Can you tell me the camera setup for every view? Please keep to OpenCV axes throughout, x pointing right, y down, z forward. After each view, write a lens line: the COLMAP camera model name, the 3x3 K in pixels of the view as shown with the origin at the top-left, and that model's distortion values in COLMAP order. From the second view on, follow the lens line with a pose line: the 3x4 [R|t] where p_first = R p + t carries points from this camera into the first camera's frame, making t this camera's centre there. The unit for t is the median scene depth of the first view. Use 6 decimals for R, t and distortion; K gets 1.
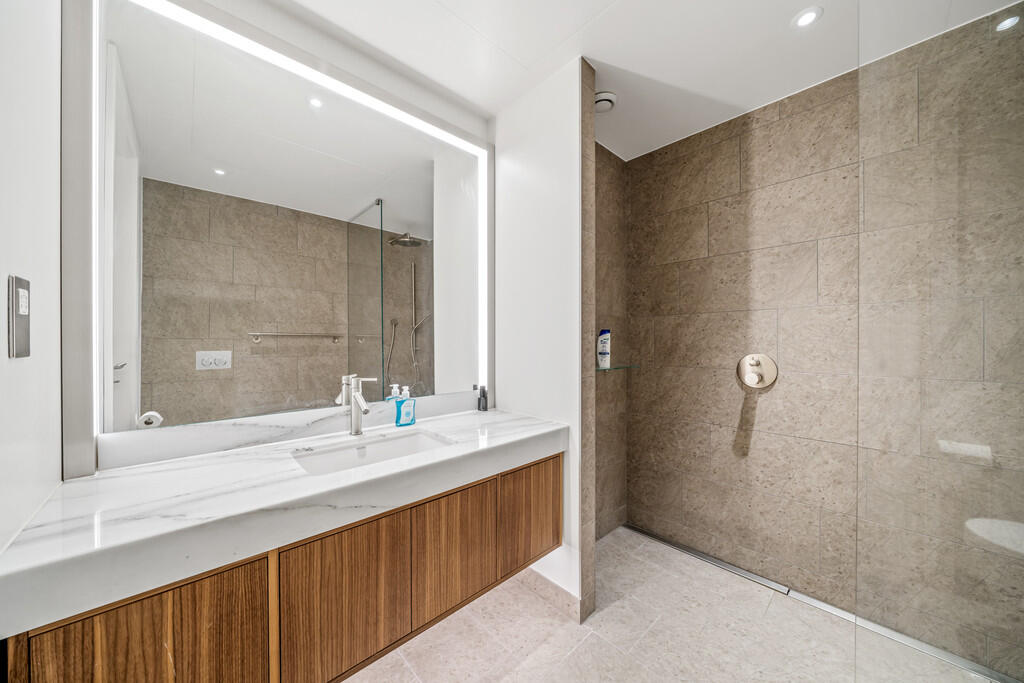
lens RADIAL K [[350.4, 0, 512.0], [0, 350.4, 341.5], [0, 0, 1]] dist [-0.008003, 0.000080]
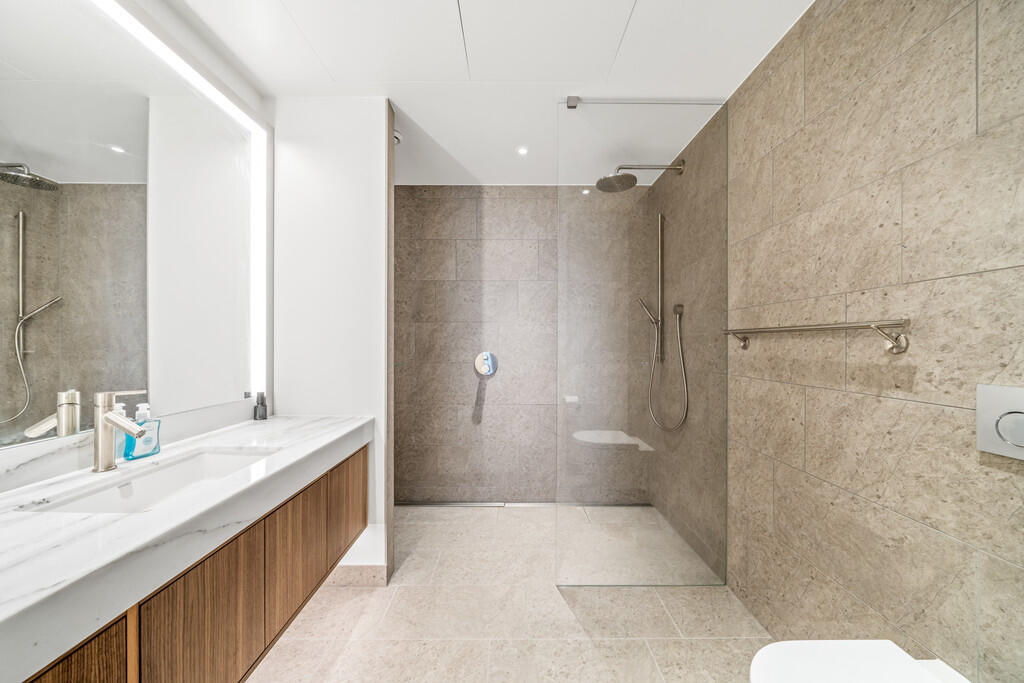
lens RADIAL K [[350.4, 0, 512.0], [0, 350.4, 341.5], [0, 0, 1]] dist [-0.008003, 0.000080]
pose [[0.676237, 0.007312, 0.736648, -0.314831], [-0.004413, 0.999973, -0.005875, -0.000143], [-0.736671, 0.000722, 0.676251, -0.078373]]
